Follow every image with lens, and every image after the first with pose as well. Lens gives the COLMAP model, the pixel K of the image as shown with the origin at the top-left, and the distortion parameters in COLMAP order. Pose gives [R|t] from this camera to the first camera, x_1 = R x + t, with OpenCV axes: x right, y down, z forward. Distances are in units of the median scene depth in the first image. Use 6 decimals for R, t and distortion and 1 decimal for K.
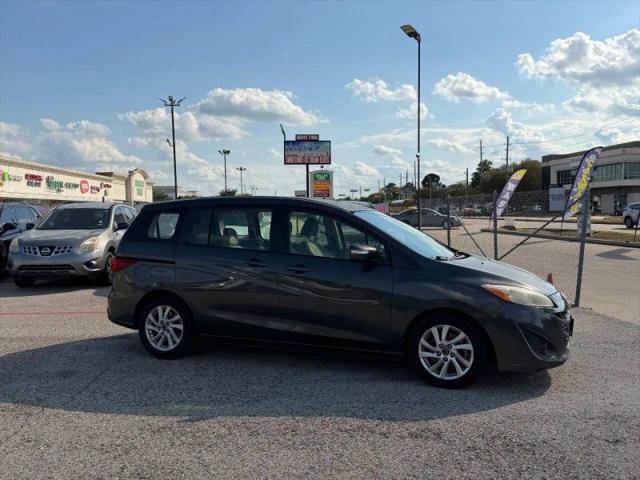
lens RADIAL K [[588.1, 0, 318.4], [0, 588.1, 248.0], [0, 0, 1]] dist [0.143944, -0.318758]
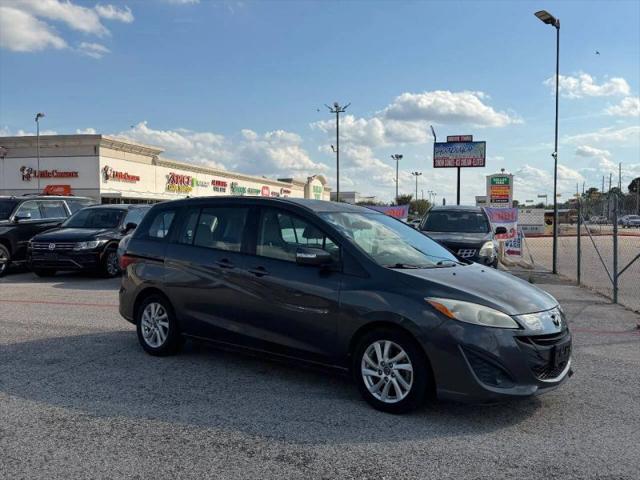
lens RADIAL K [[602.0, 0, 321.9], [0, 602.0, 243.5], [0, 0, 1]] dist [0.156262, -0.326788]
pose [[0.956510, 0.027615, -0.290389, 0.306960], [-0.033064, 0.999357, -0.013876, 0.000148], [0.289819, 0.022874, 0.956808, 0.079878]]
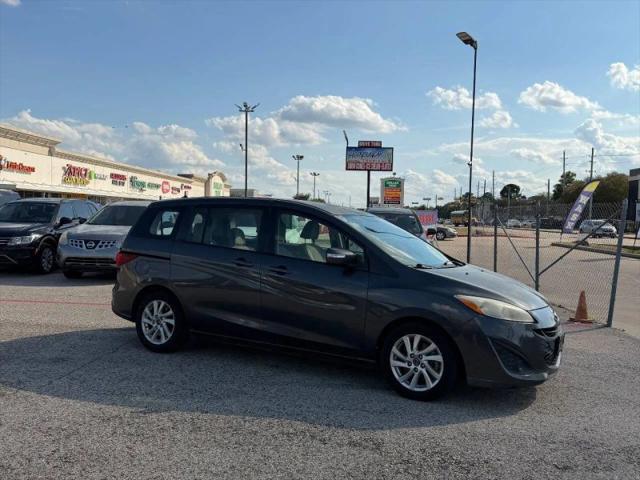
lens RADIAL K [[586.5, 0, 320.0], [0, 586.5, 240.0], [0, 0, 1]] dist [0.150918, -0.325719]
pose [[0.991750, 0.041228, -0.121374, 0.135149], [-0.044094, 0.998806, -0.021021, 0.001518], [0.120363, 0.026199, 0.992384, 0.008965]]
